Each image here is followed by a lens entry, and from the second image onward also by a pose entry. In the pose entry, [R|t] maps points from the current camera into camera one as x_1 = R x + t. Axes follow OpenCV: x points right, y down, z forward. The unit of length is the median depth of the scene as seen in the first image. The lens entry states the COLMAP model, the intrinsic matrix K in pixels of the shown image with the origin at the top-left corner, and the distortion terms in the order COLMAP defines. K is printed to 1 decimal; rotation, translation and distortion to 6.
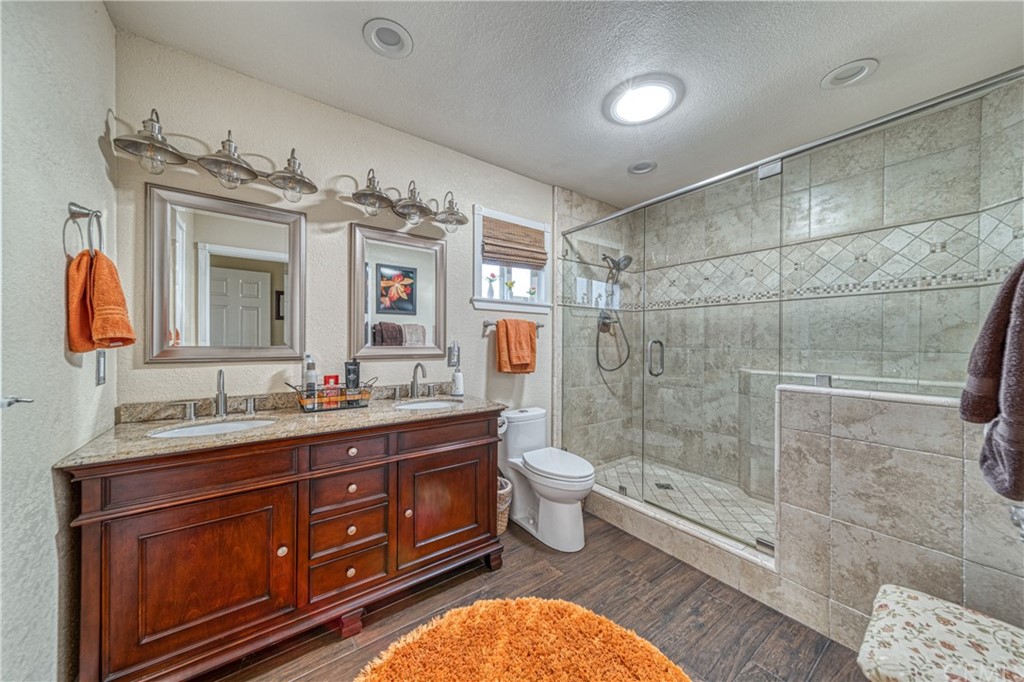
lens RADIAL K [[354.6, 0, 514.1], [0, 354.6, 341.3], [0, 0, 1]] dist [0.008328, -0.000538]
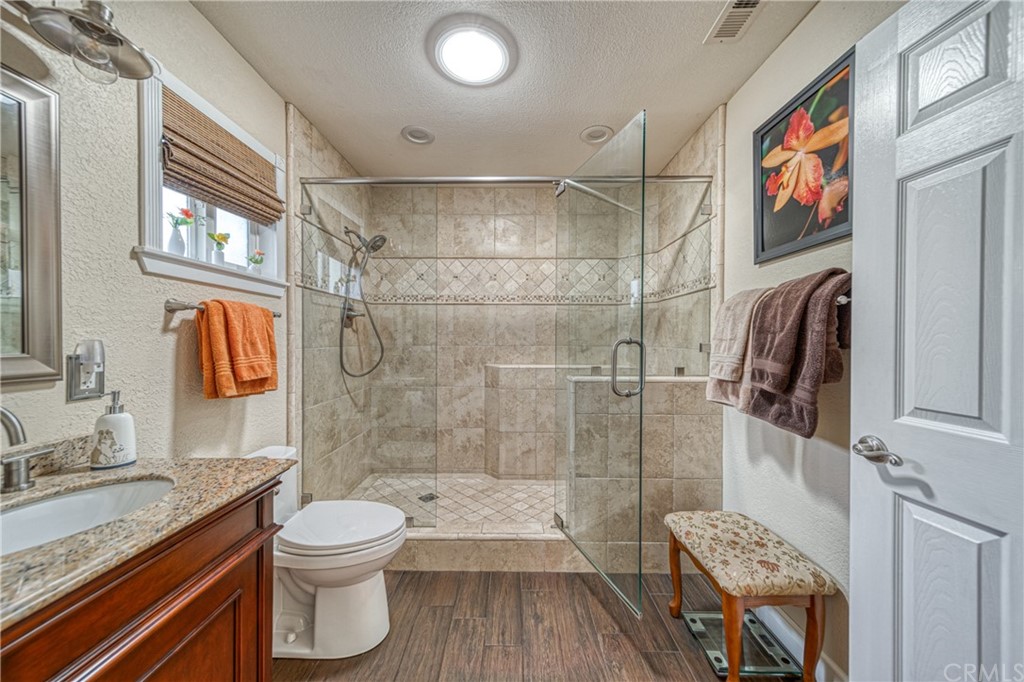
lens RADIAL K [[354.6, 0, 510.3], [0, 354.6, 341.2], [0, 0, 1]] dist [0.008328, -0.000538]
pose [[0.597030, -0.008166, 0.802177, -0.197415], [-0.000379, 0.999945, 0.010462, -0.004837], [-0.802219, -0.006550, 0.596994, 0.311739]]
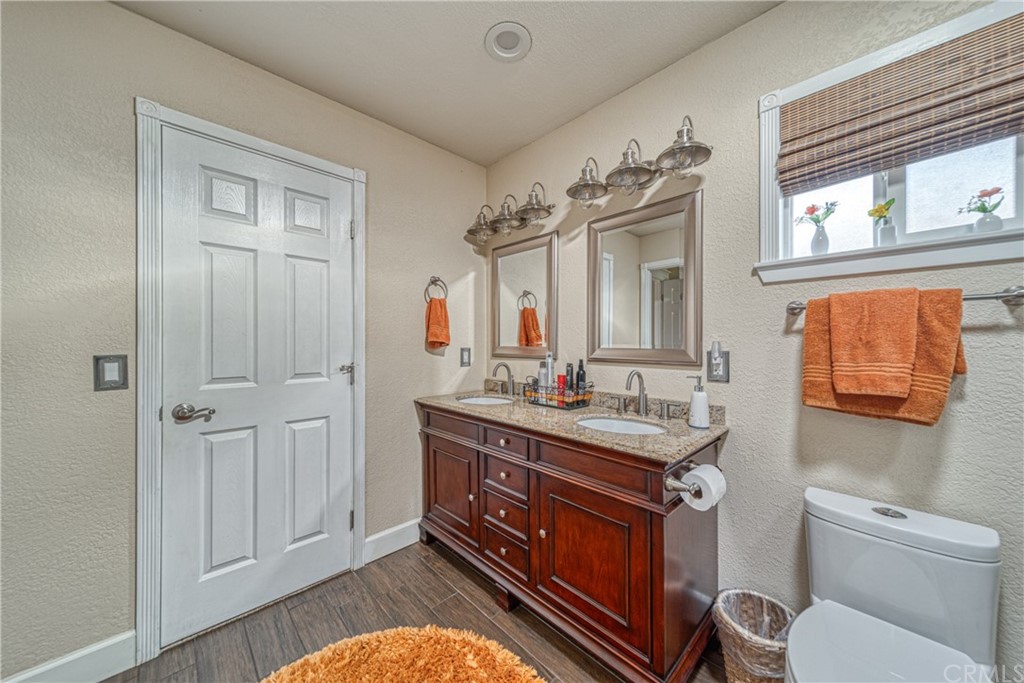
lens RADIAL K [[354.6, 0, 509.7], [0, 354.6, 344.4], [0, 0, 1]] dist [0.008328, -0.000538]
pose [[0.136484, -0.001262, -0.990642, 0.378305], [0.000814, 0.999999, -0.001162, 0.003571], [0.990642, -0.000648, 0.136485, 0.513158]]
